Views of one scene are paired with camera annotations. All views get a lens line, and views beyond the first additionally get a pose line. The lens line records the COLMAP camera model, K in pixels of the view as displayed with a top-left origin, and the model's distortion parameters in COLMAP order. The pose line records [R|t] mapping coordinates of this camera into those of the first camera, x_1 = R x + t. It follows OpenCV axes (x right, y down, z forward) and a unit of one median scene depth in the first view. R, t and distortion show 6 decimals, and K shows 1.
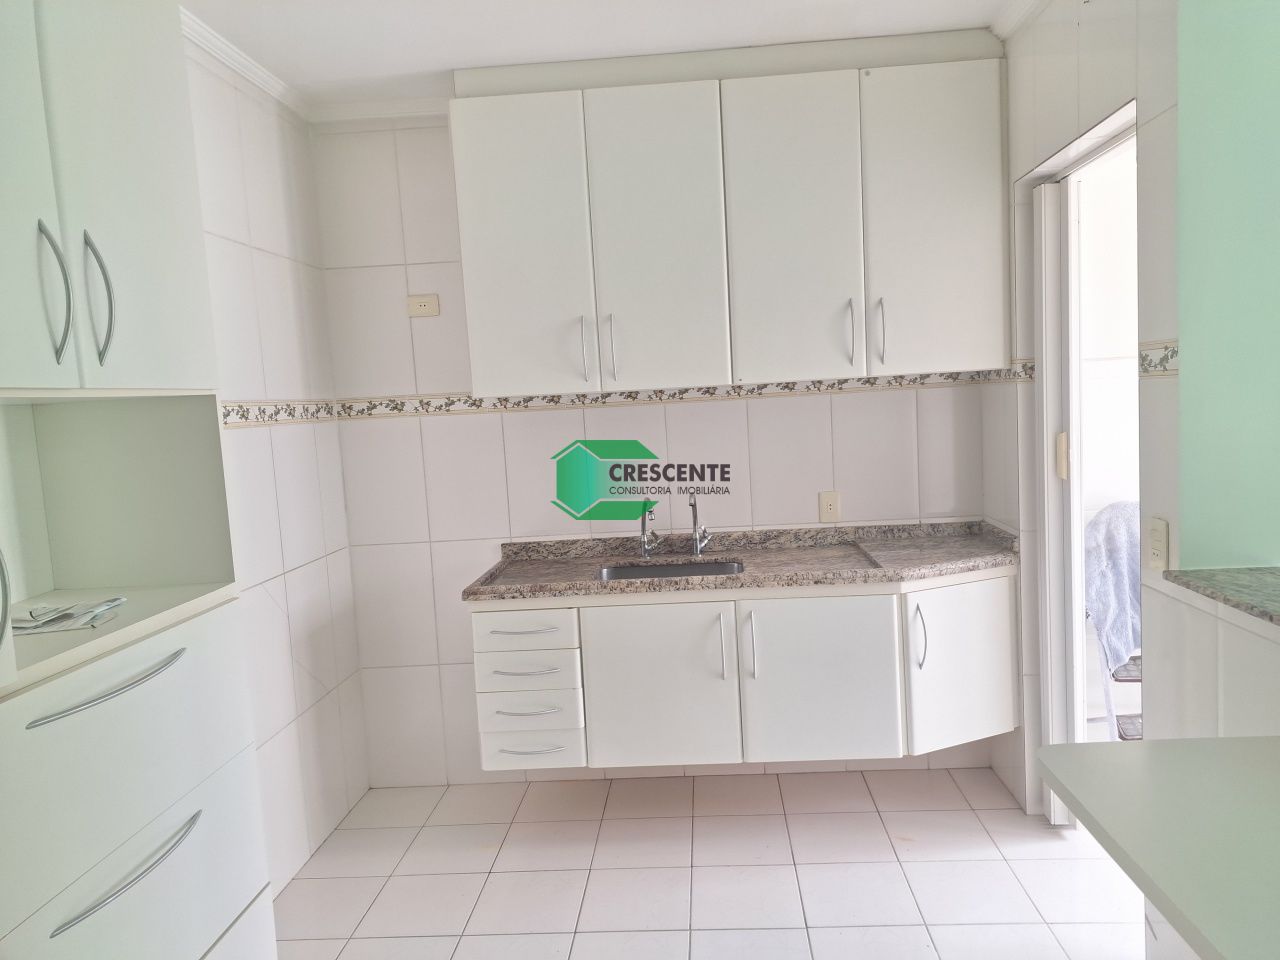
lens RADIAL K [[898.6, 0, 640.0], [0, 898.6, 480.0], [0, 0, 1]] dist [0.063486, -0.000646]
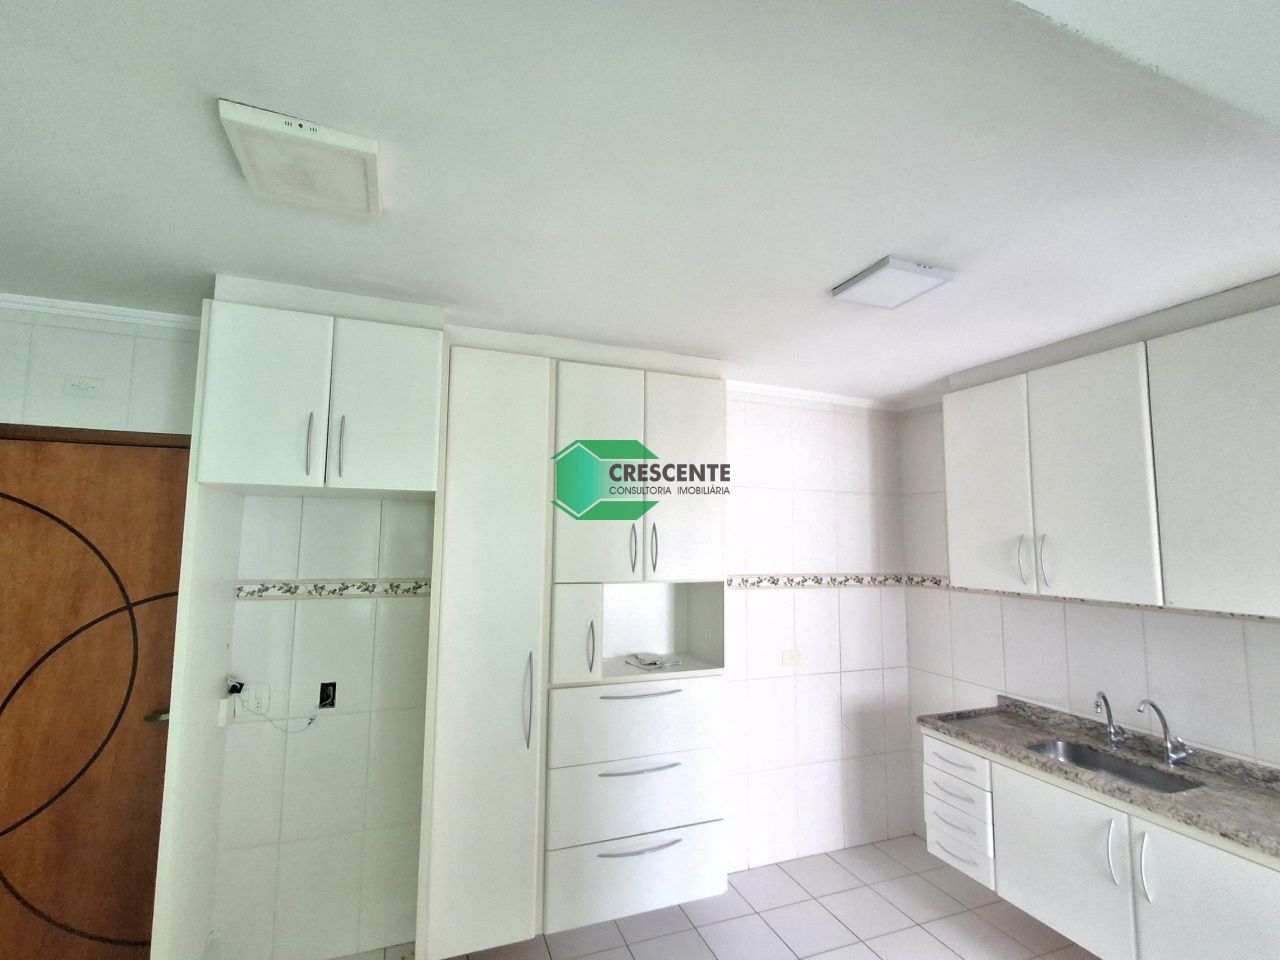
lens RADIAL K [[614.1, 0, 640.0], [0, 614.1, 480.0], [0, 0, 1]] dist [0.012509, 0.000556]
pose [[0.376609, -0.022318, -0.926103, 0.564277], [-0.111785, 0.991310, -0.069347, -0.137676], [0.919603, 0.129641, 0.370841, 0.144514]]
